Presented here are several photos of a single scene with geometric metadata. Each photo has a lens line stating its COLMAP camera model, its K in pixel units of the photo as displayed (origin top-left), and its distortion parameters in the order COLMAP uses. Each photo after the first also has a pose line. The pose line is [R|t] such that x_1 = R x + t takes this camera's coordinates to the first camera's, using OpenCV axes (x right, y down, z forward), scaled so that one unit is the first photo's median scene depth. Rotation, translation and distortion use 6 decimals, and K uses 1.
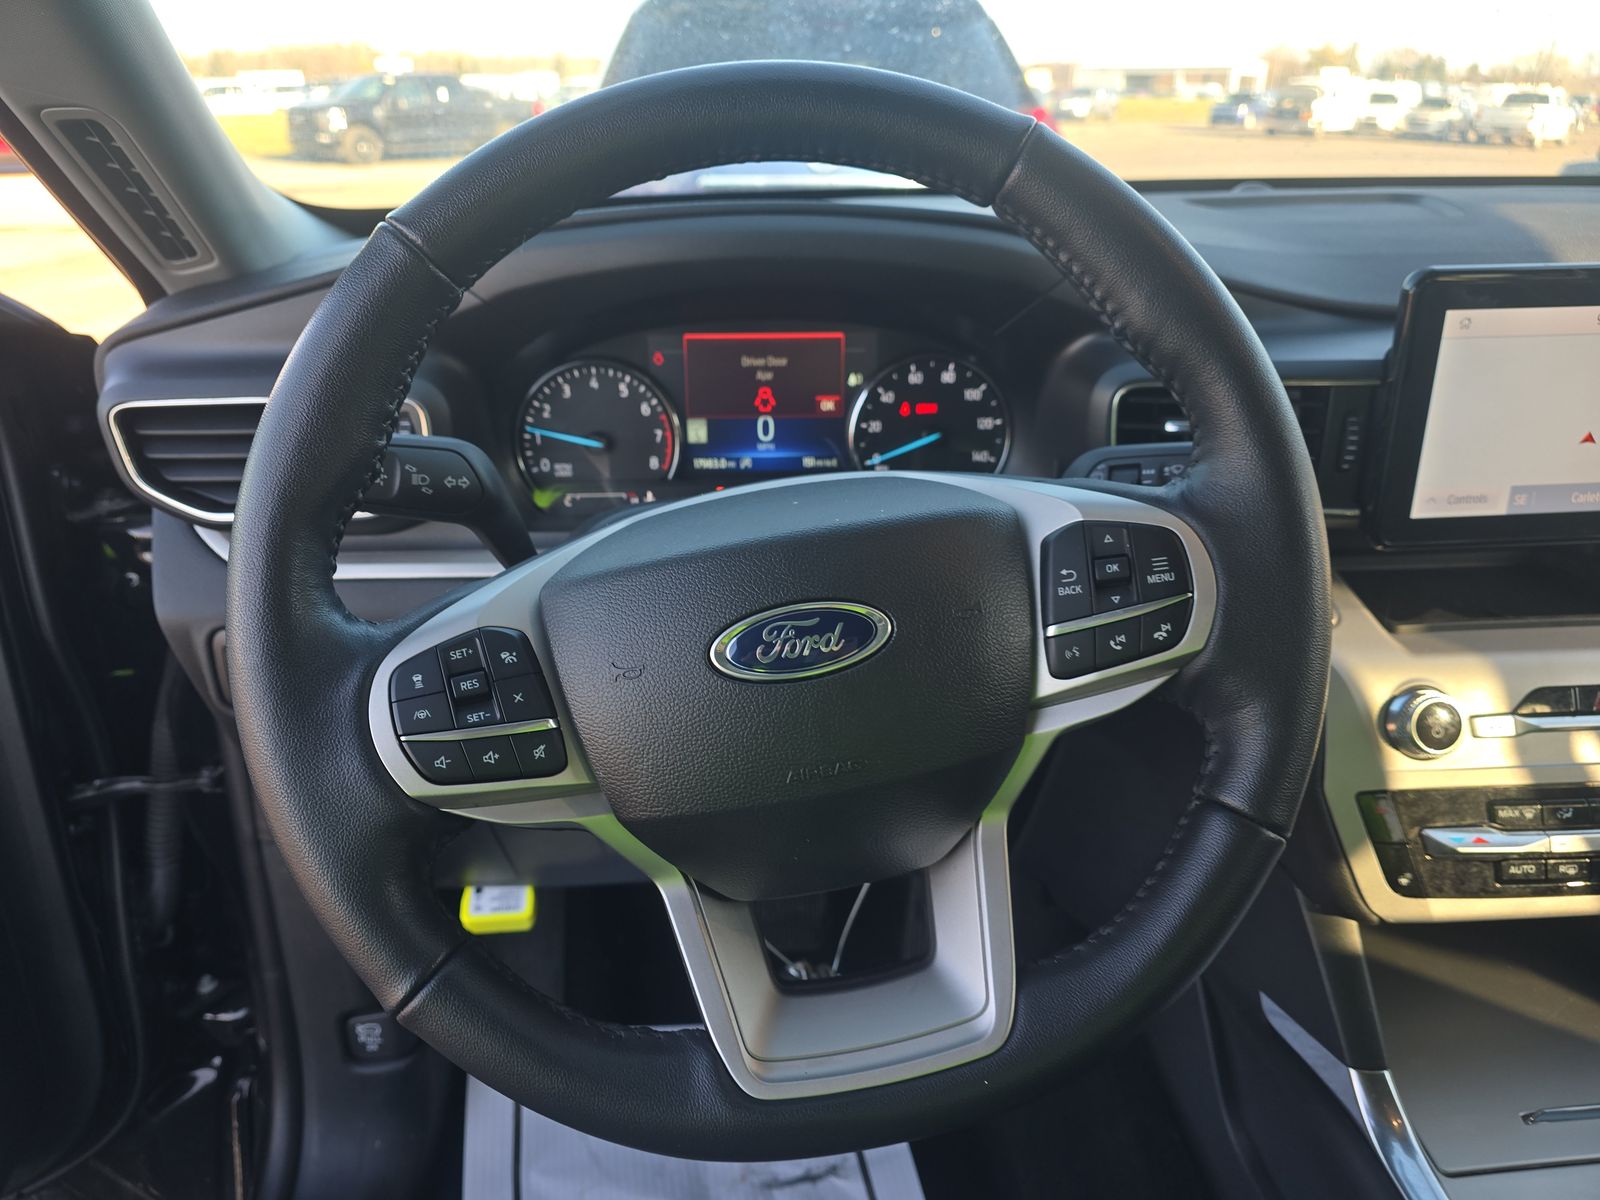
lens RADIAL K [[1071.0, 0, 800.0], [0, 1071.0, 600.0], [0, 0, 1]] dist [0.019969, -0.001836]
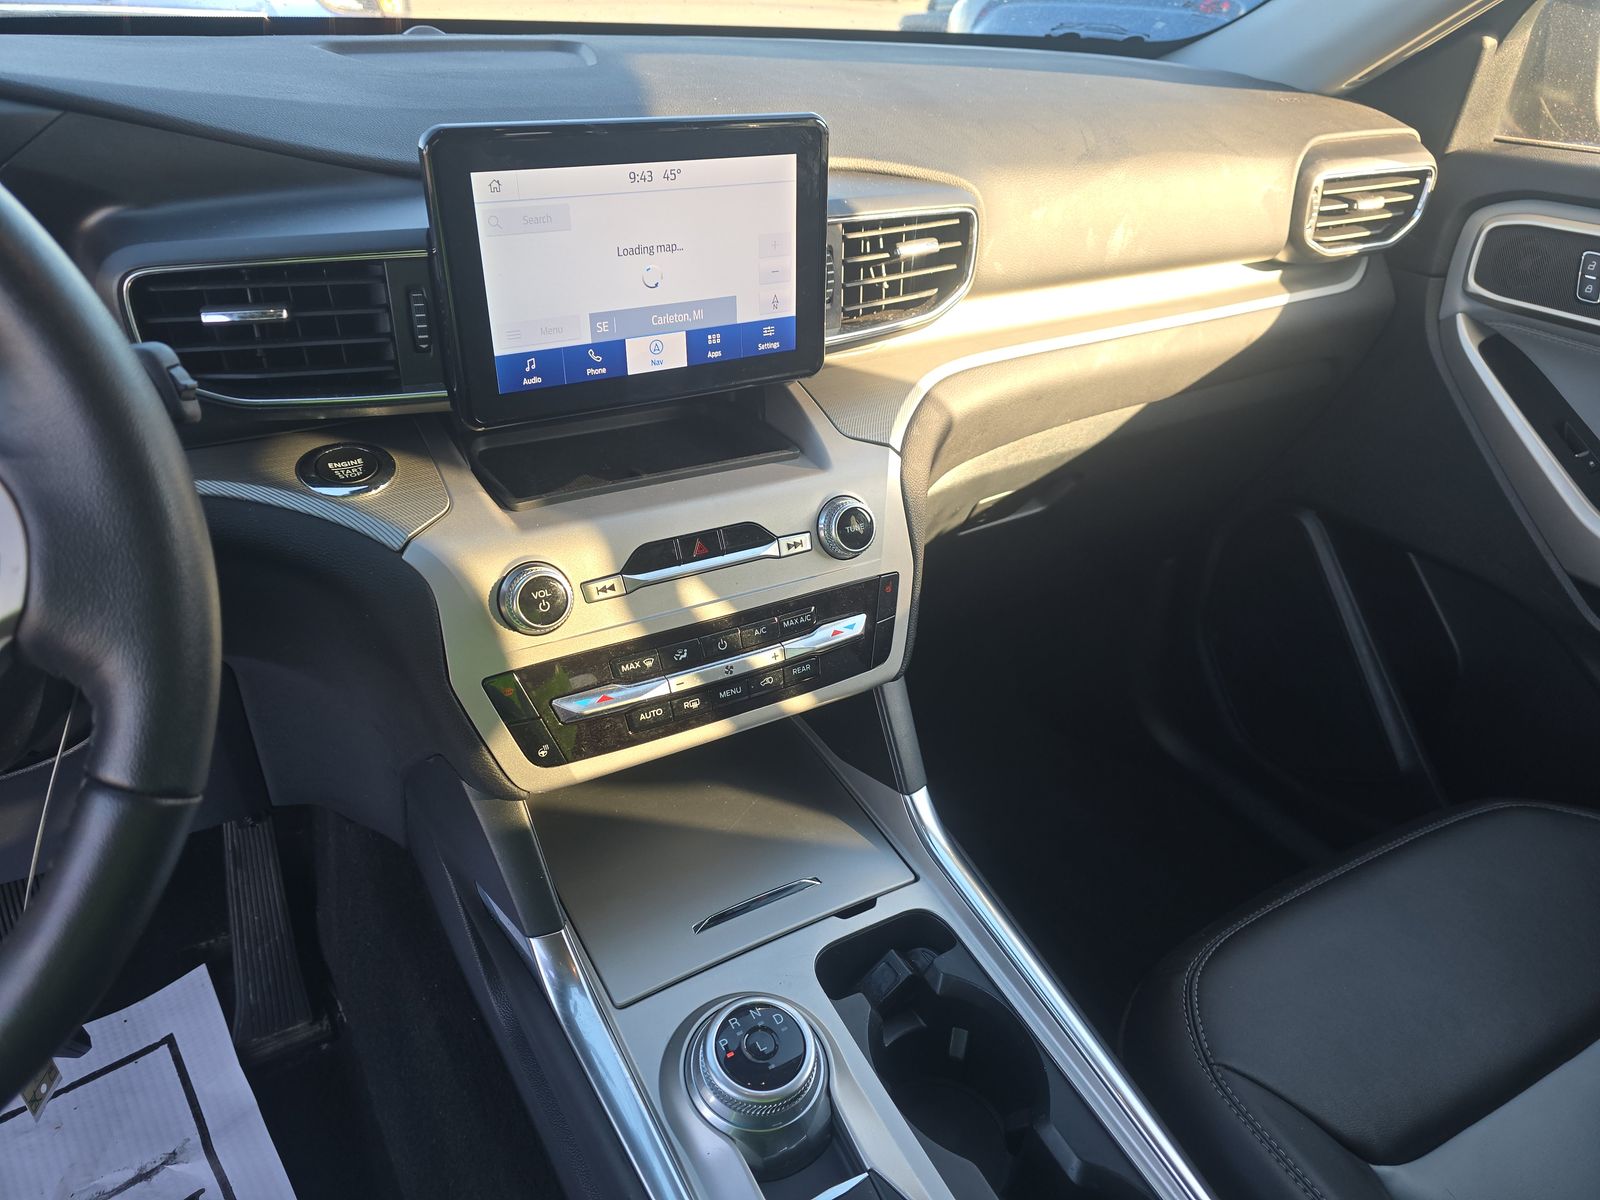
lens RADIAL K [[1071.0, 0, 800.0], [0, 1071.0, 600.0], [0, 0, 1]] dist [0.019969, -0.001836]
pose [[0.886541, -0.187476, 0.422963, 0.373131], [0.132103, 0.978735, 0.156928, -0.009715], [-0.443389, -0.083248, 0.892455, -0.006409]]
